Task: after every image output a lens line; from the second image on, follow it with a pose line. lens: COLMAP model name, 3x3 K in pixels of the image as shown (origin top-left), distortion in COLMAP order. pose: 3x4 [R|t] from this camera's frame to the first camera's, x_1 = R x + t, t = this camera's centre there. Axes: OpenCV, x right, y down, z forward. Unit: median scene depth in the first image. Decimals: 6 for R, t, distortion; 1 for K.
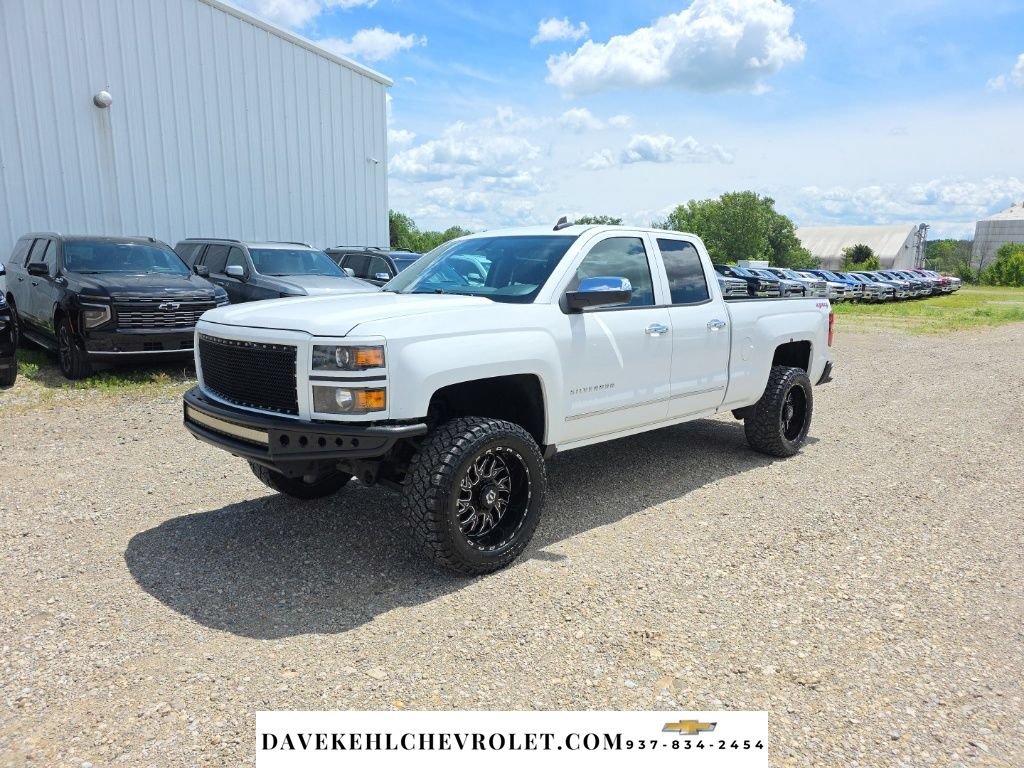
lens RADIAL K [[723.3, 0, 525.5], [0, 723.3, 383.3], [0, 0, 1]] dist [0.067026, -0.060470]
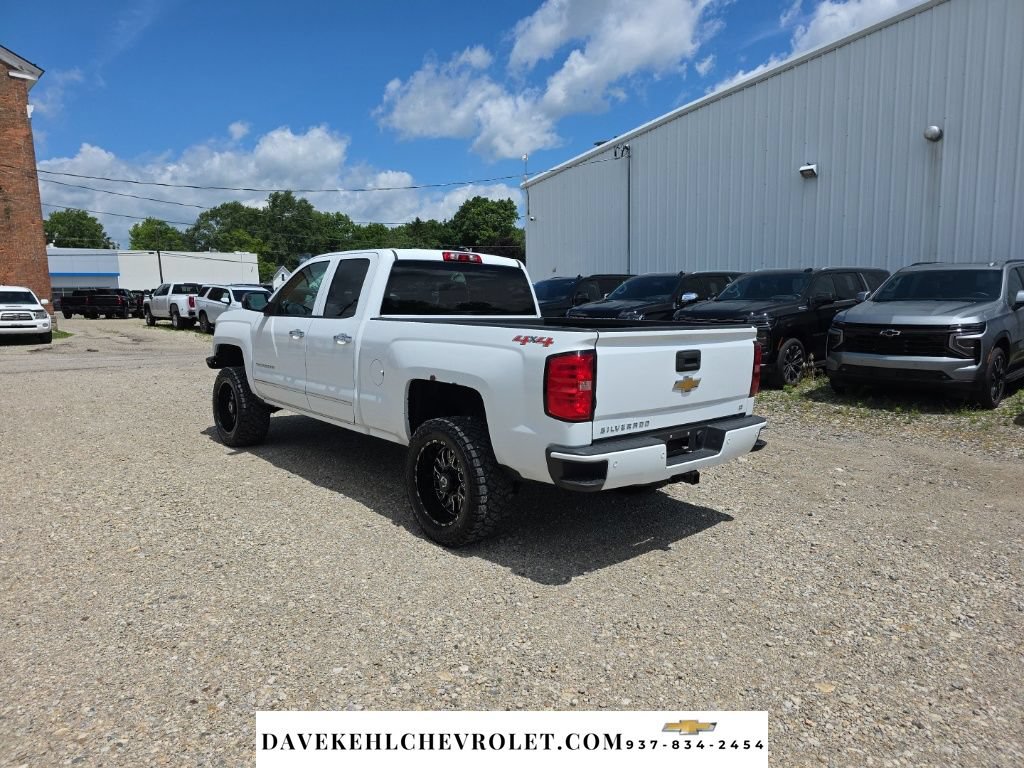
lens RADIAL K [[723.3, 0, 525.5], [0, 723.3, 383.3], [0, 0, 1]] dist [0.067026, -0.060470]
pose [[-0.134958, 0.103864, -0.985393, 1.747772], [-0.151505, 0.980634, 0.124112, -0.258774], [0.979200, 0.166042, -0.116608, 1.928380]]
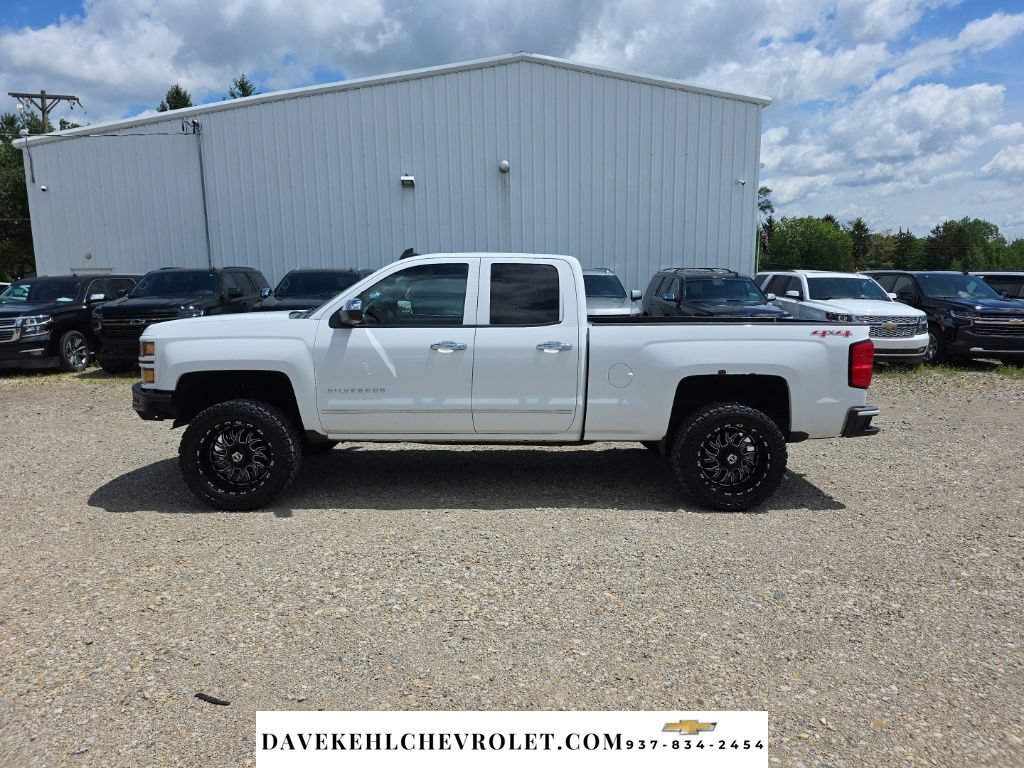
lens RADIAL K [[723.3, 0, 525.5], [0, 723.3, 383.3], [0, 0, 1]] dist [0.067026, -0.060470]
pose [[0.696509, 0.081108, -0.712950, 1.327418], [-0.099706, 0.994892, 0.015776, -0.060415], [0.710587, 0.060097, 0.701038, 0.405432]]
